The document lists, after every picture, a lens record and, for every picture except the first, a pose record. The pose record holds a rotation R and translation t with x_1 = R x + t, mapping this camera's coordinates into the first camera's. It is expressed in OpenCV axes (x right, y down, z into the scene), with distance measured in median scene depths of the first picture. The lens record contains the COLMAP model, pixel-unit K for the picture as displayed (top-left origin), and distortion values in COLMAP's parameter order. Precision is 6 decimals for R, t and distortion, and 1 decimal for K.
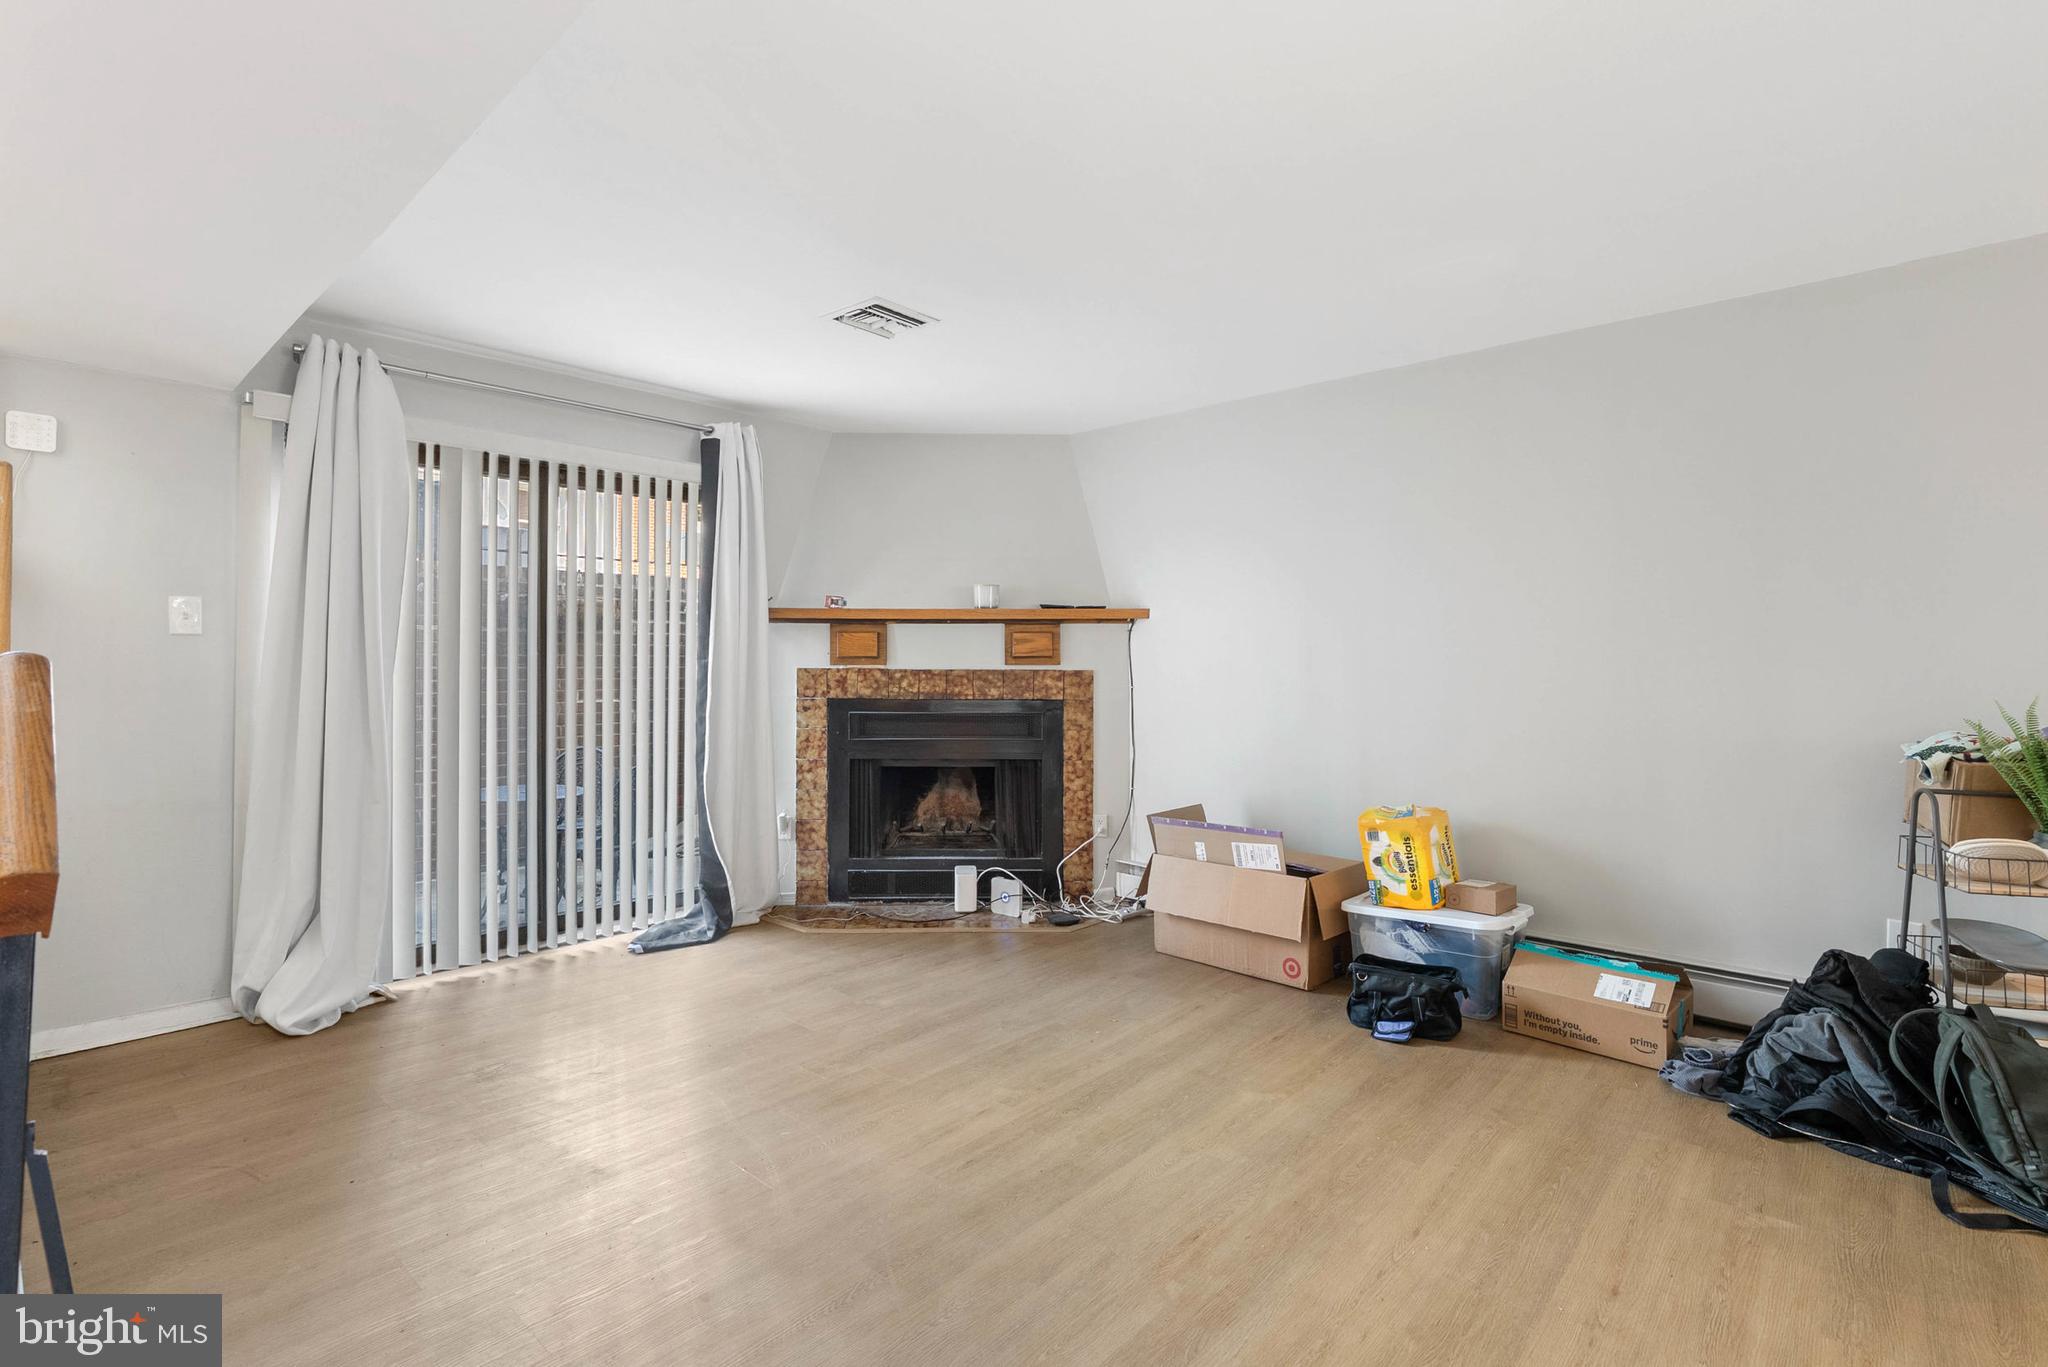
lens RADIAL K [[956.0, 0, 1031.6], [0, 956.0, 663.8], [0, 0, 1]] dist [-0.001101, -0.000245]
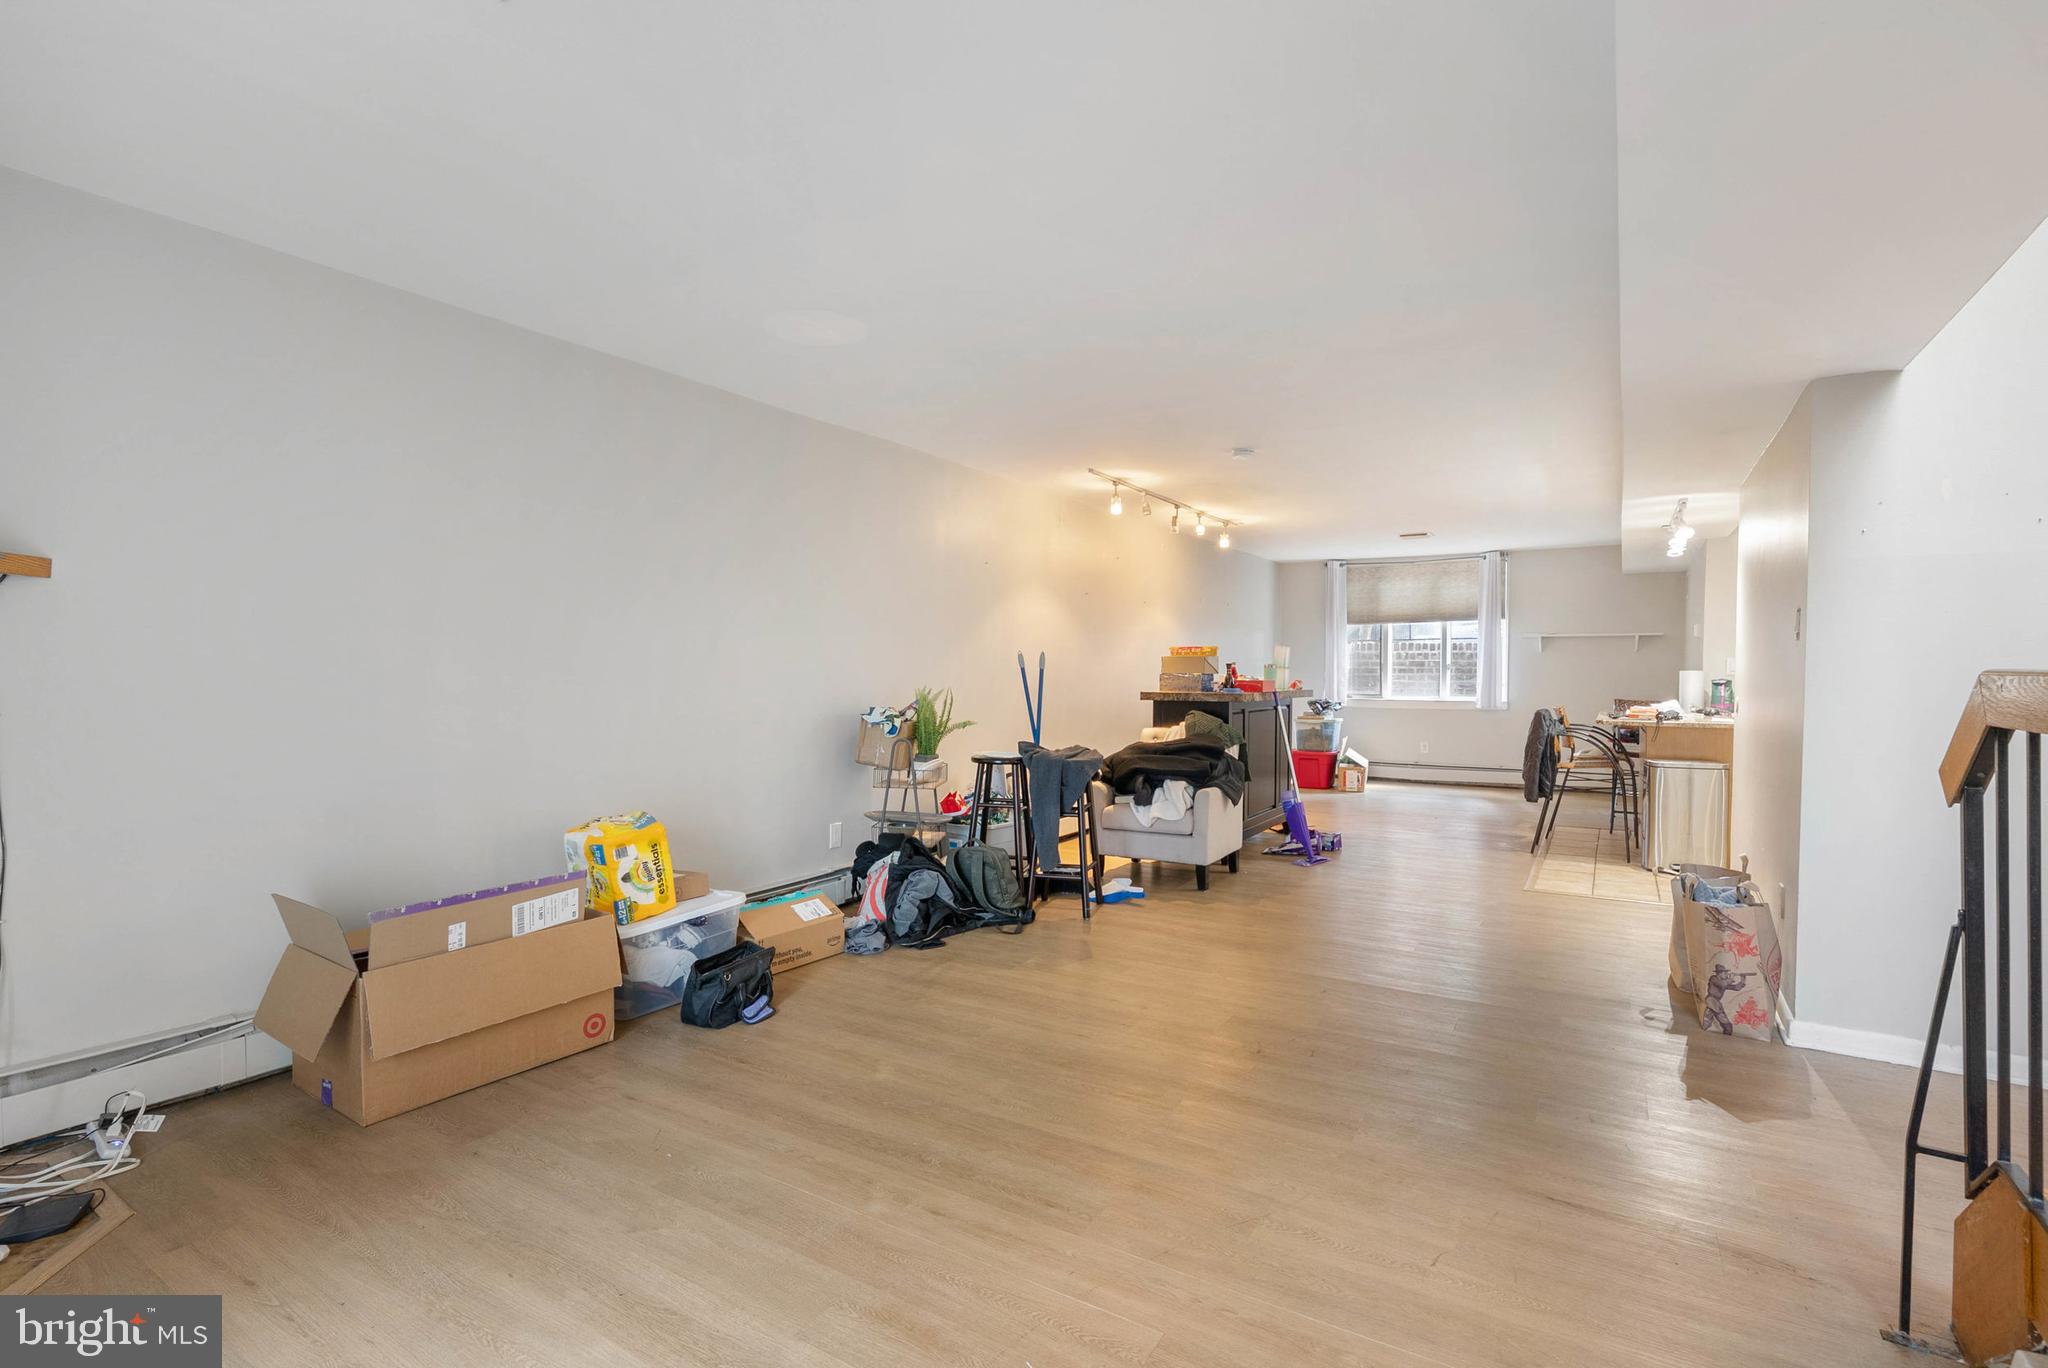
lens RADIAL K [[956.0, 0, 1031.6], [0, 956.0, 664.3], [0, 0, 1]] dist [-0.001101, -0.000245]
pose [[-0.186449, 0.002826, 0.982460, -0.656951], [-0.009711, 0.999942, -0.004719, -0.005092], [-0.982417, -0.010421, -0.186411, 0.796640]]
